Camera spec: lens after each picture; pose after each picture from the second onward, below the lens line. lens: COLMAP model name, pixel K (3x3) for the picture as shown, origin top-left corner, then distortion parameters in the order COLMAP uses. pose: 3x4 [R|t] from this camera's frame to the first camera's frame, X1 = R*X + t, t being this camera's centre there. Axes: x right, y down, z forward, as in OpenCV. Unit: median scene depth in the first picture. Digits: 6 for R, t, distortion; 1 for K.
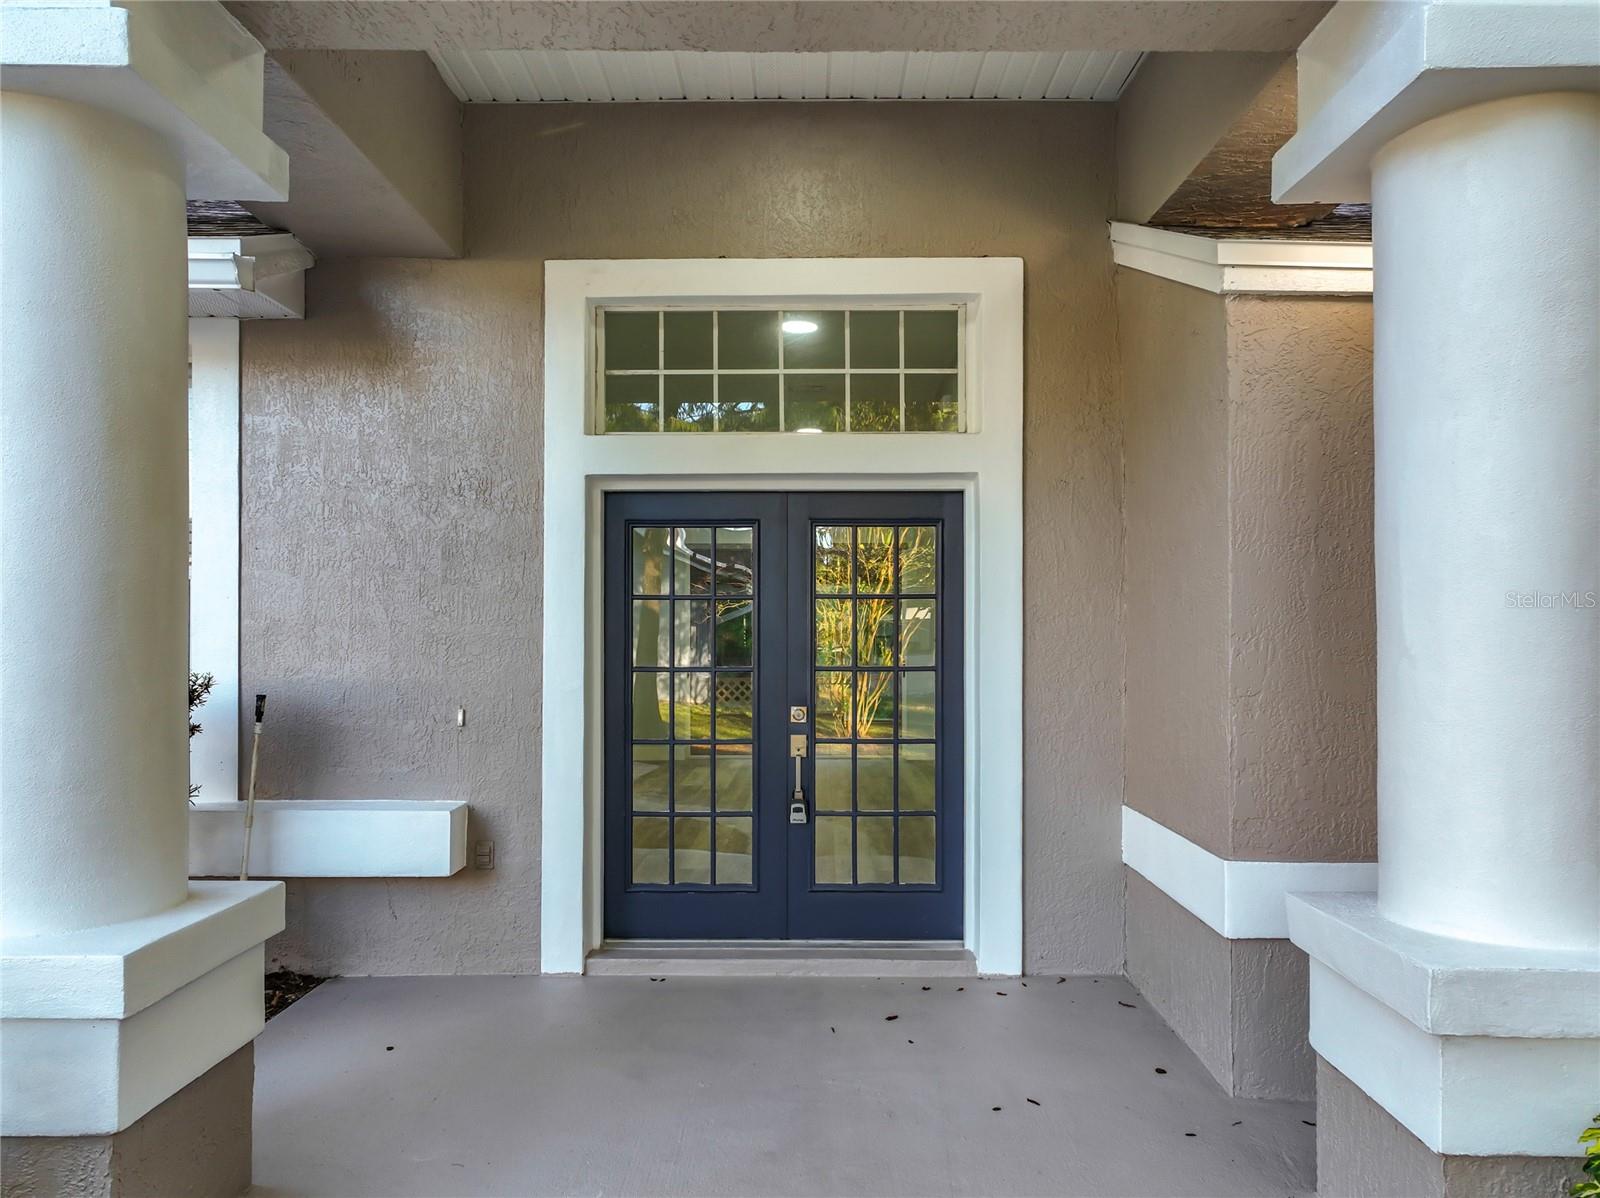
lens RADIAL K [[1132.7, 0, 756.9], [0, 1132.7, 636.2], [0, 0, 1]] dist [0.011008, 0.001432]
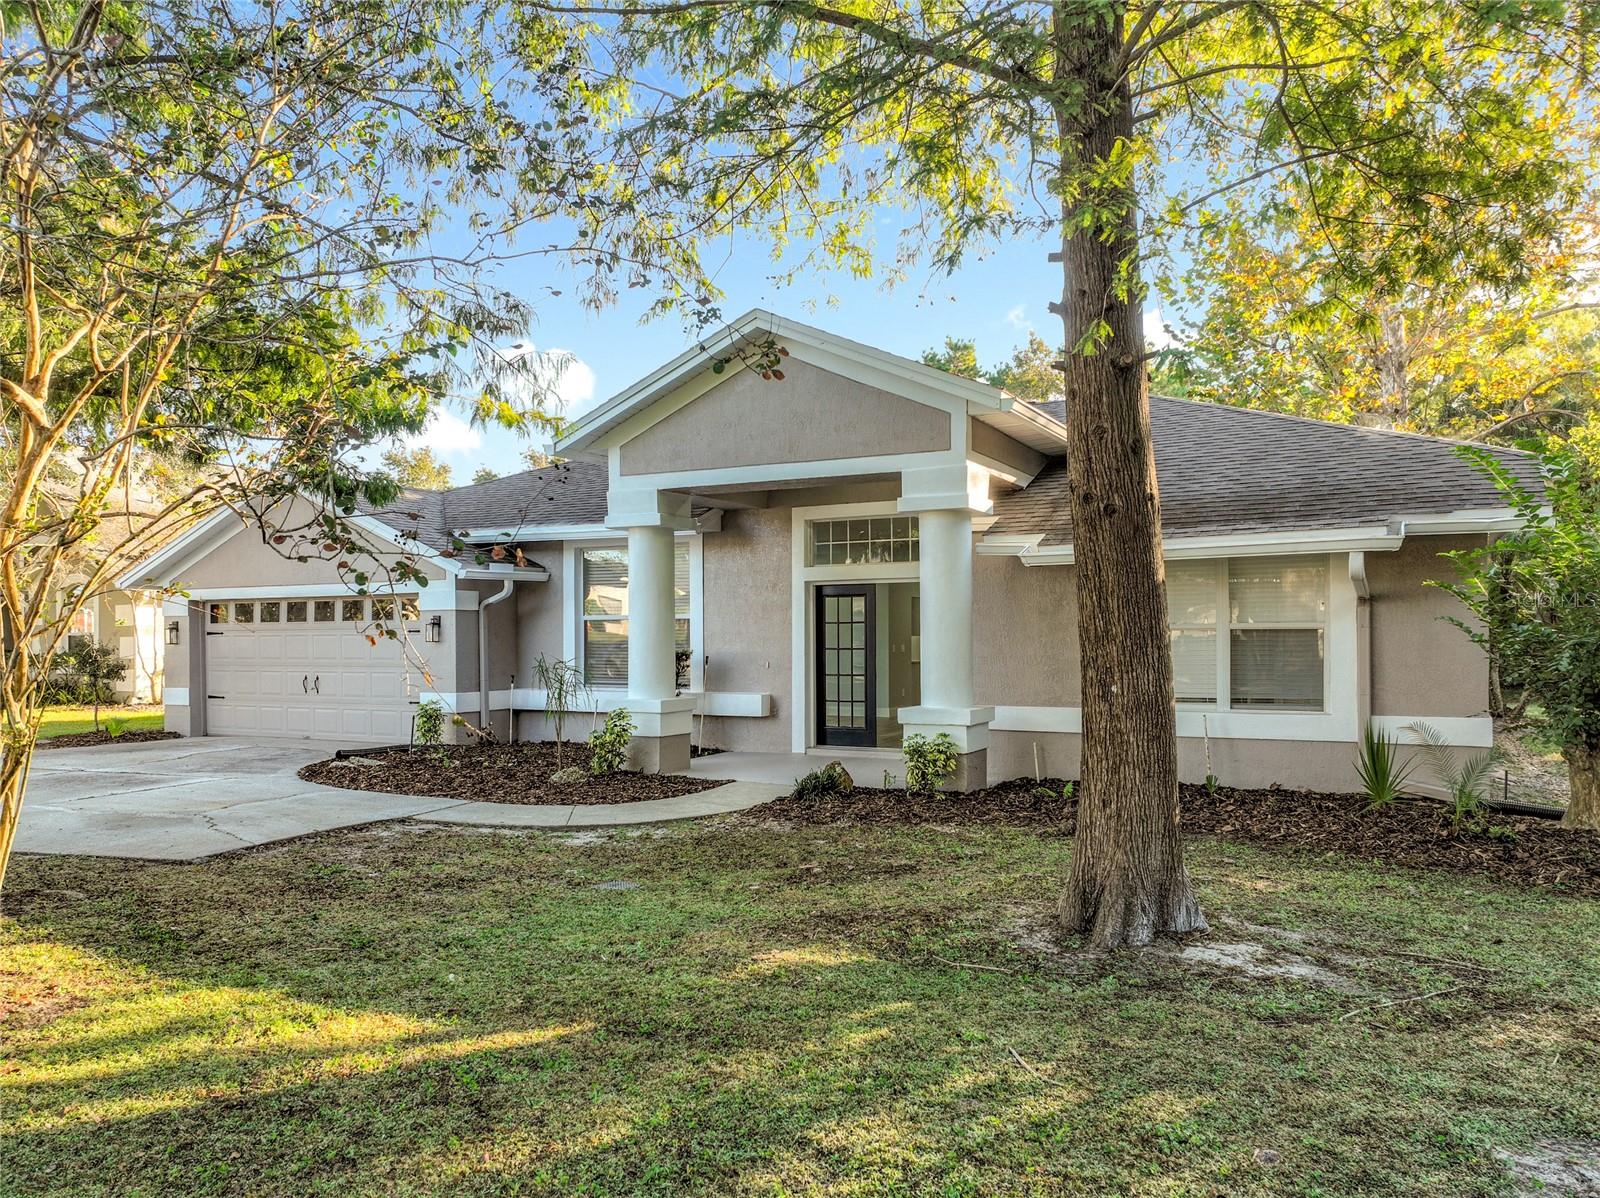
lens RADIAL K [[1132.7, 0, 756.9], [0, 1132.7, 636.2], [0, 0, 1]] dist [0.011008, 0.001432]
pose [[0.877467, -0.005614, -0.479604, 1.115017], [0.008687, 0.999953, 0.004189, -0.013346], [0.479558, -0.007842, 0.877475, -1.574573]]
